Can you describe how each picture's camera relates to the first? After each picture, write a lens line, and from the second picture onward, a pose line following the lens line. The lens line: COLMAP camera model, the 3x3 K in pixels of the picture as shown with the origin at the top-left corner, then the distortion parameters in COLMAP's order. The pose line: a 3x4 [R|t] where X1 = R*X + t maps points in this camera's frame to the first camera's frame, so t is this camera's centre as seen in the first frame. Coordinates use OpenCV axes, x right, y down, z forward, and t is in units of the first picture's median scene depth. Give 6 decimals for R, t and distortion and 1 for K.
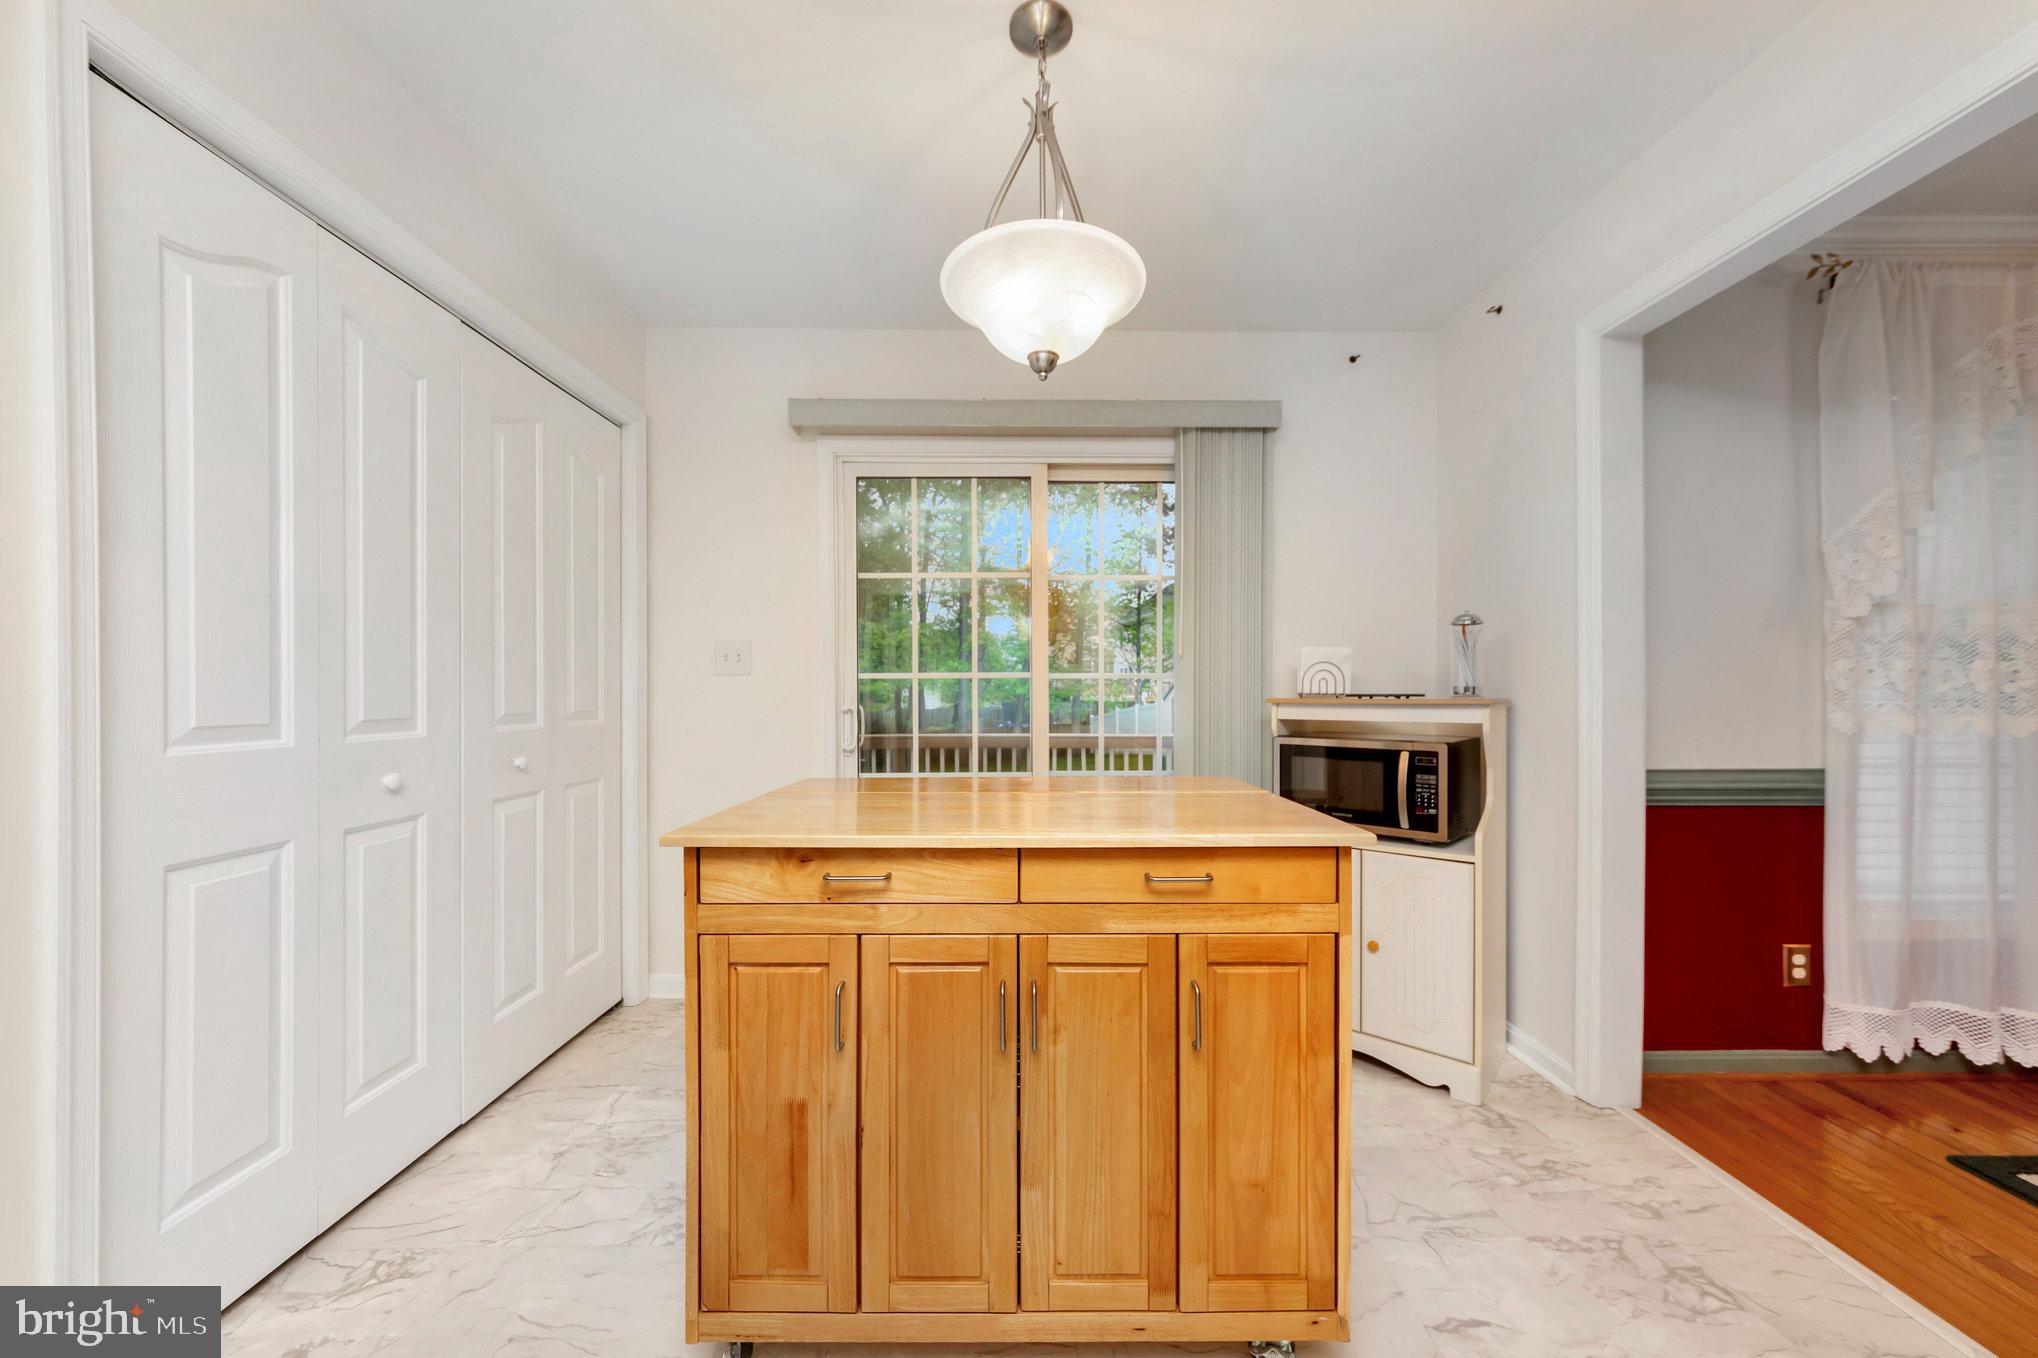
lens RADIAL K [[739.3, 0, 1014.2], [0, 739.3, 692.0], [0, 0, 1]] dist [0.006519, 0.001005]
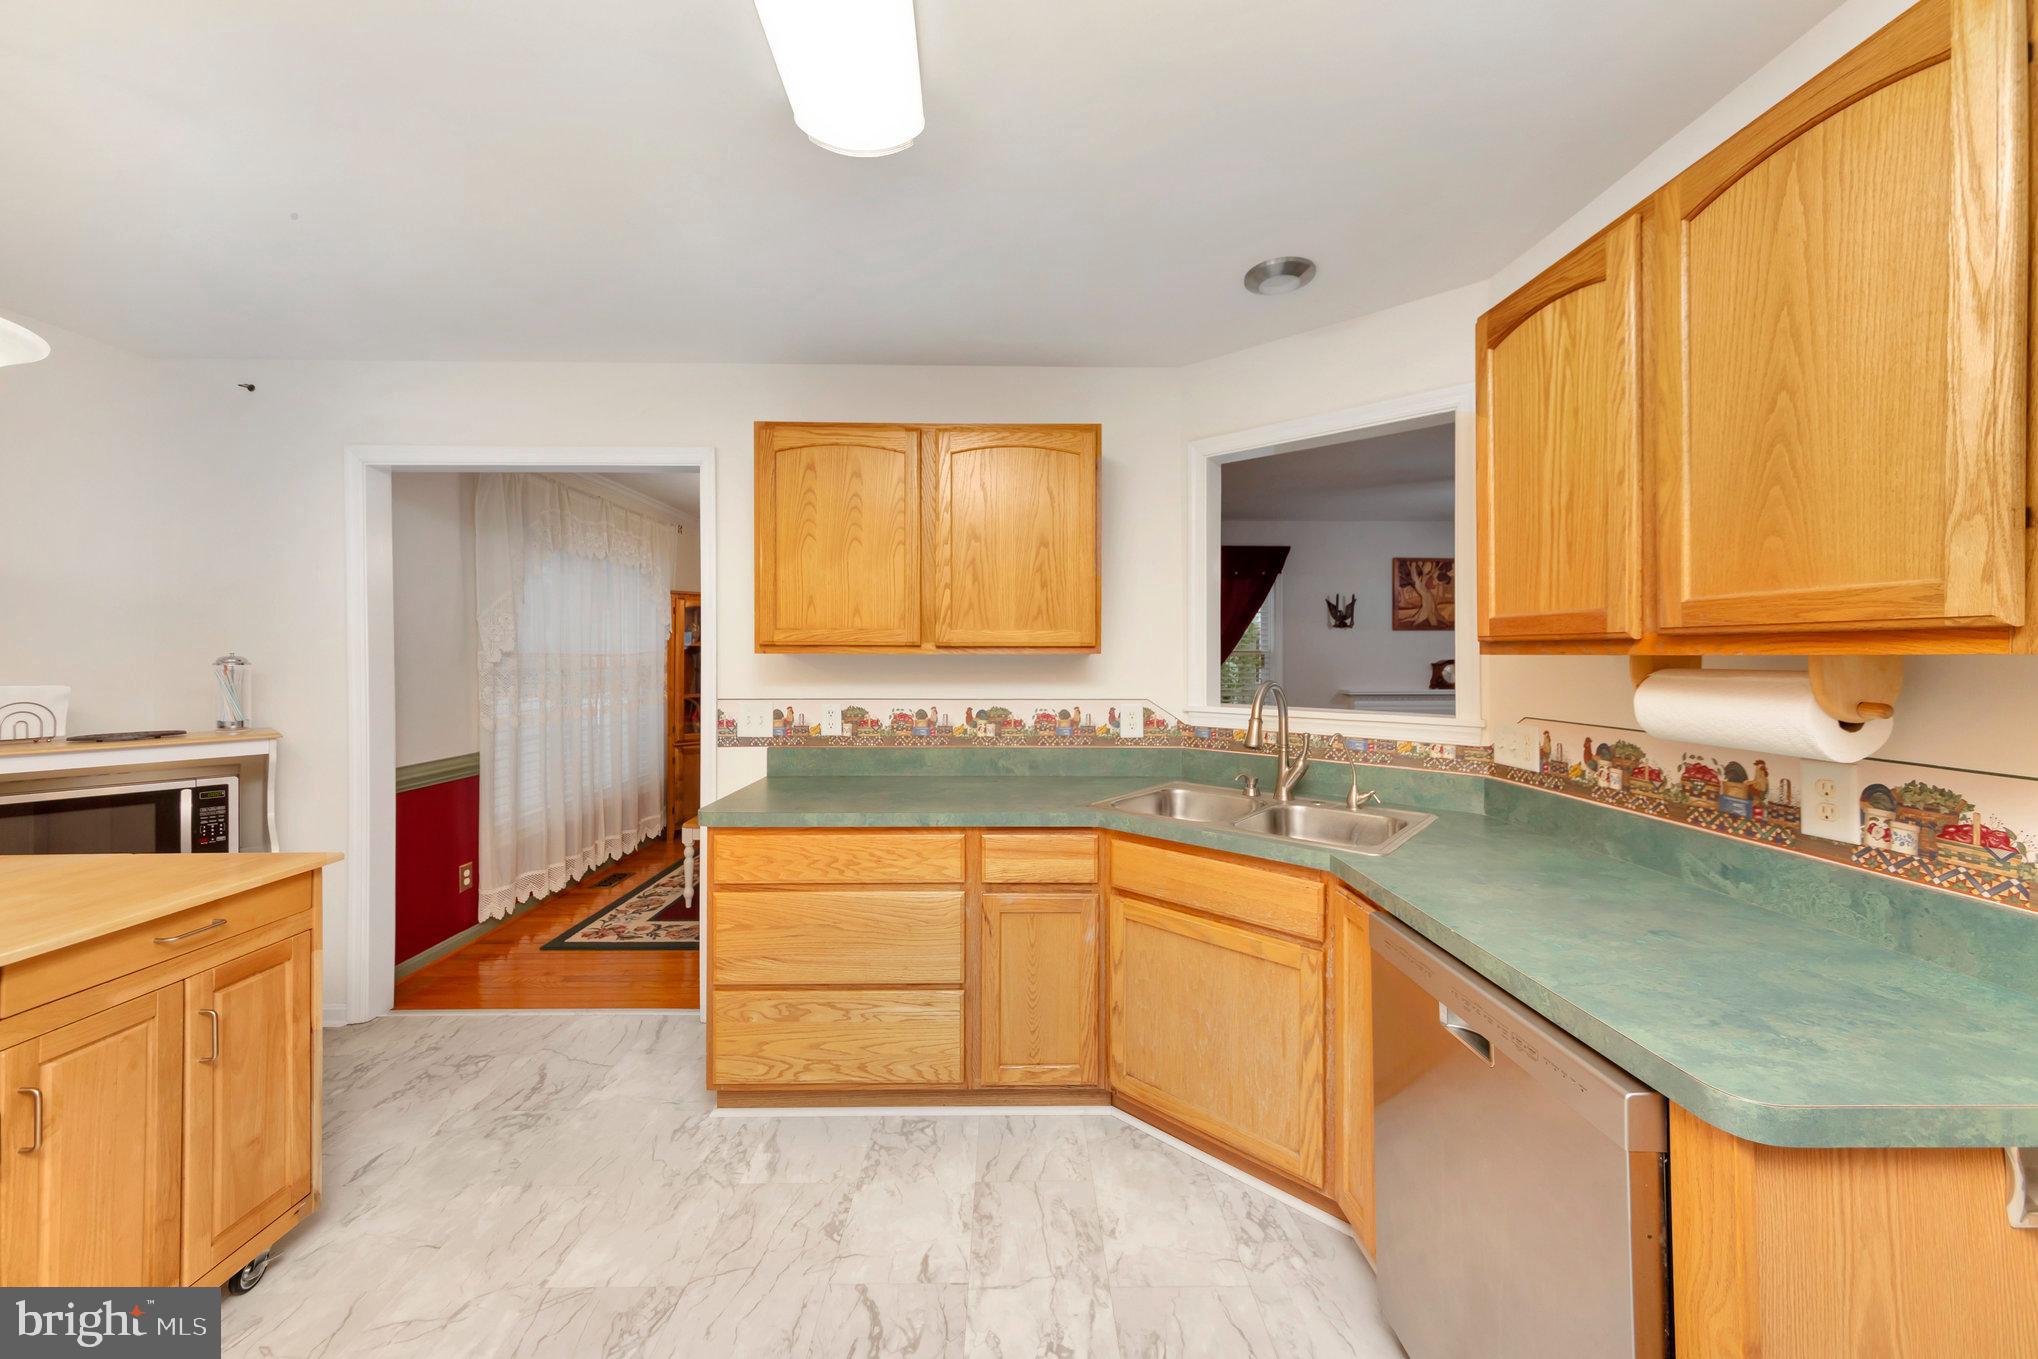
lens RADIAL K [[739.3, 0, 1021.2], [0, 739.3, 658.0], [0, 0, 1]] dist [0.006519, 0.001005]
pose [[0.002982, -0.007691, 0.999966, -0.557609], [0.007777, 0.999940, 0.007668, -0.110900], [-0.999965, 0.007753, 0.003041, -0.208253]]
